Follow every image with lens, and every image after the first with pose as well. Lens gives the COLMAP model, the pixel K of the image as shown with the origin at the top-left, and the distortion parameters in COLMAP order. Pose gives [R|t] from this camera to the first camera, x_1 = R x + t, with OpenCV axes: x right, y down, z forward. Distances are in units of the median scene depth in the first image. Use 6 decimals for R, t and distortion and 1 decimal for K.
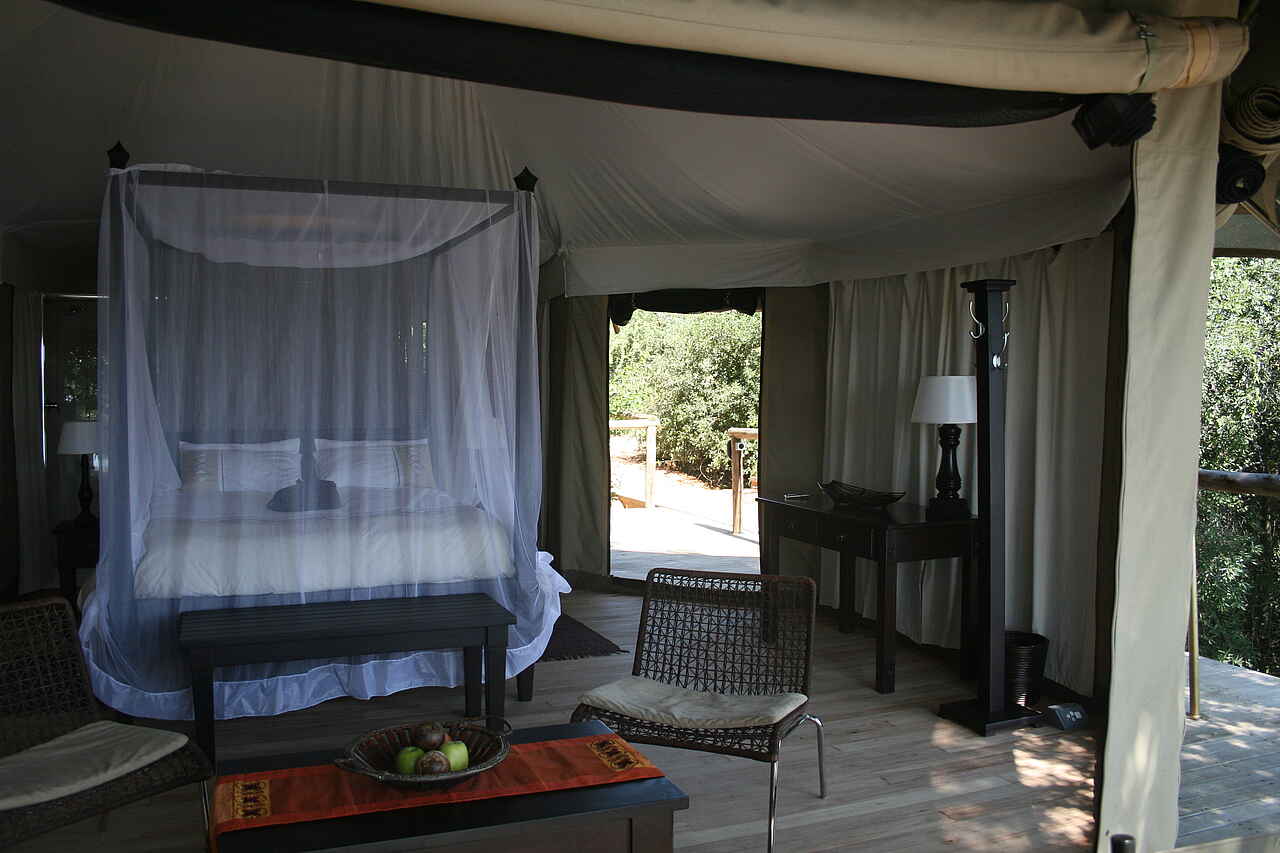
lens RADIAL K [[1055.1, 0, 637.5], [0, 1055.1, 421.1], [0, 0, 1]] dist [-0.161370, 0.138957]
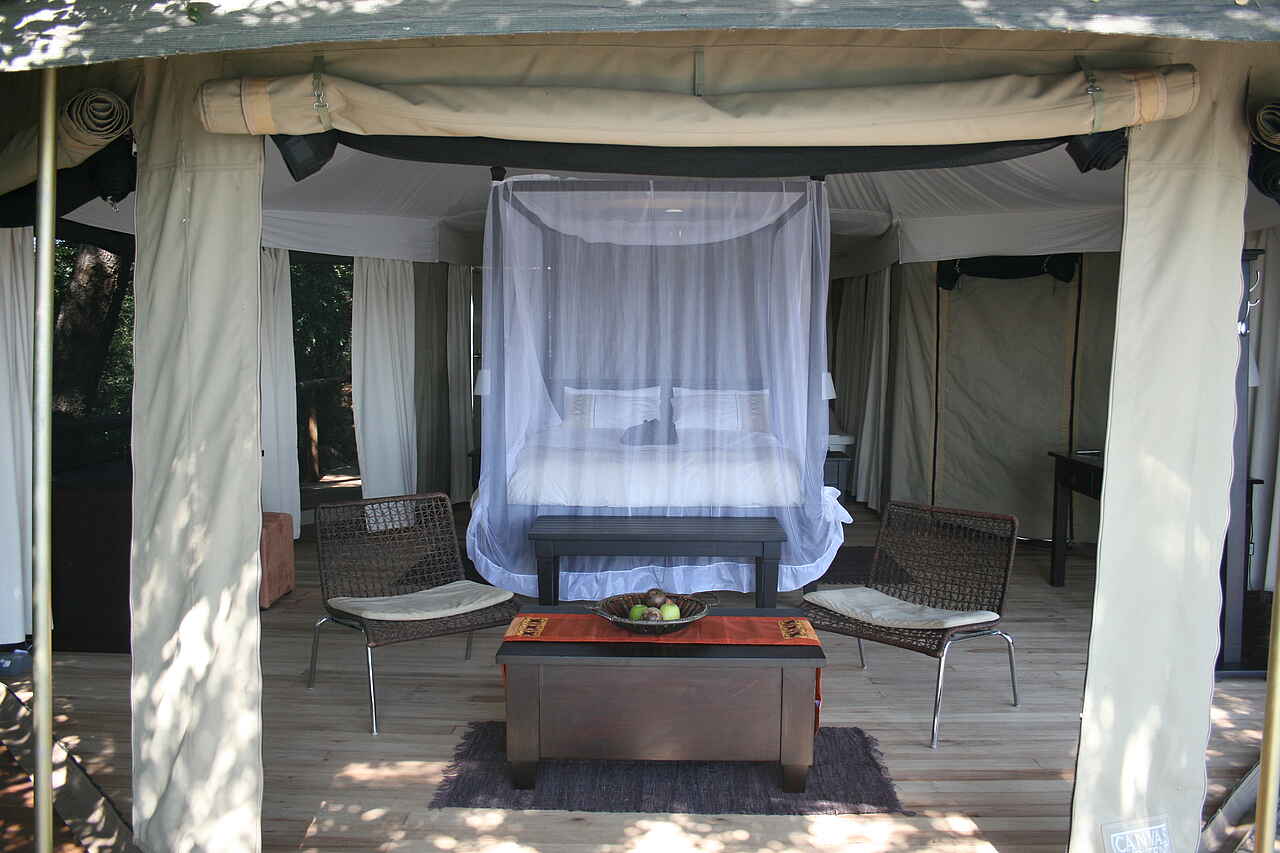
lens RADIAL K [[1055.1, 0, 637.5], [0, 1055.1, 421.1], [0, 0, 1]] dist [-0.161370, 0.138957]
pose [[0.916906, 0.034608, -0.397599, 0.202681], [-0.016644, 0.998682, 0.048546, -0.003483], [0.398755, -0.037894, 0.916274, -0.185530]]
